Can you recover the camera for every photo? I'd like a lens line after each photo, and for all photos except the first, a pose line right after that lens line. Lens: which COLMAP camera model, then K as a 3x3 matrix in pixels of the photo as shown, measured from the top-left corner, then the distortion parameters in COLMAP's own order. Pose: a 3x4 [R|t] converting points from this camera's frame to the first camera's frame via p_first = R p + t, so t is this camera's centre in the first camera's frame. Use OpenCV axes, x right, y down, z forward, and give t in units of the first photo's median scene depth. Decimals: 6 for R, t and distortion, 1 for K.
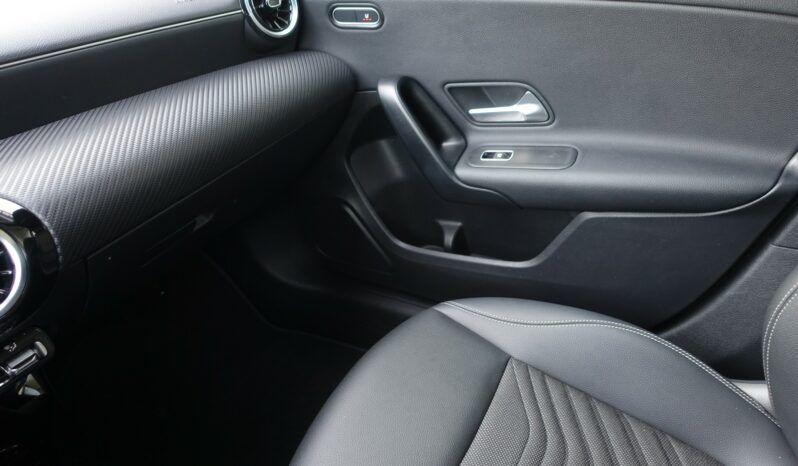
lens RADIAL K [[547.8, 0, 396.5], [0, 547.8, 229.3], [0, 0, 1]] dist [-0.004016, 0.002166]
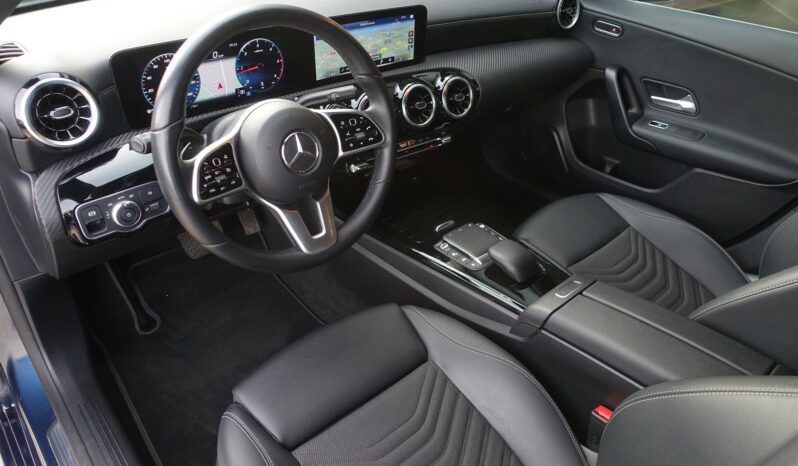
lens RADIAL K [[547.8, 0, 389.6], [0, 547.8, 221.3], [0, 0, 1]] dist [-0.004016, 0.002166]
pose [[0.930102, 0.323516, -0.173919, -0.221313], [-0.310854, 0.945551, 0.096453, 0.264742], [0.195653, -0.035647, 0.980025, -0.934955]]
